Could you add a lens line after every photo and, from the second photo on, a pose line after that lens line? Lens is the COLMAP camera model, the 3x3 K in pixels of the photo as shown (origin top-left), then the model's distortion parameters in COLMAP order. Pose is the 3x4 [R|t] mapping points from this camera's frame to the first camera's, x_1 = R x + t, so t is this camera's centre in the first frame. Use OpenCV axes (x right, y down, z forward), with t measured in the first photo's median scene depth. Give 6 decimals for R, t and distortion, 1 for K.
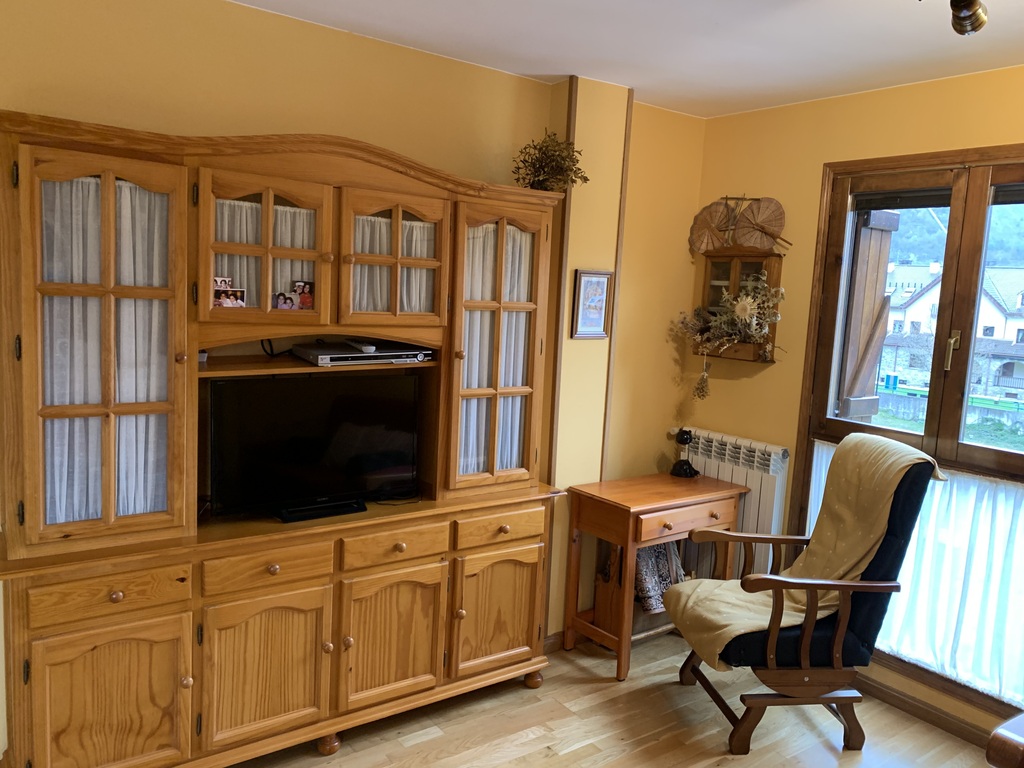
lens RADIAL K [[782.5, 0, 515.4], [0, 782.5, 380.4], [0, 0, 1]] dist [0.073296, -0.093966]
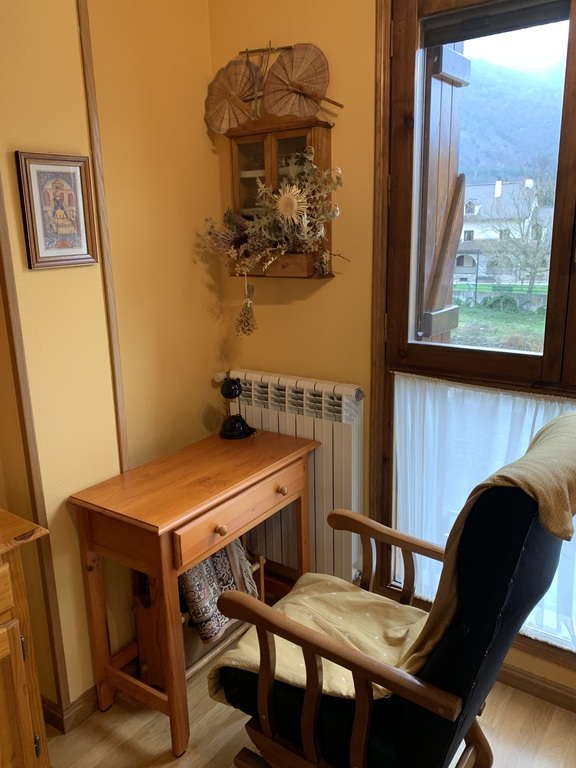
lens RADIAL K [[612.4, 0, 277.2], [0, 612.4, 378.9], [0, 0, 1]] dist [0.107891, -0.235230]
pose [[0.956634, -0.144719, 0.252799, 0.113026], [0.111074, 0.983513, 0.142708, -0.016117], [-0.269284, -0.108440, 0.956936, 0.438840]]
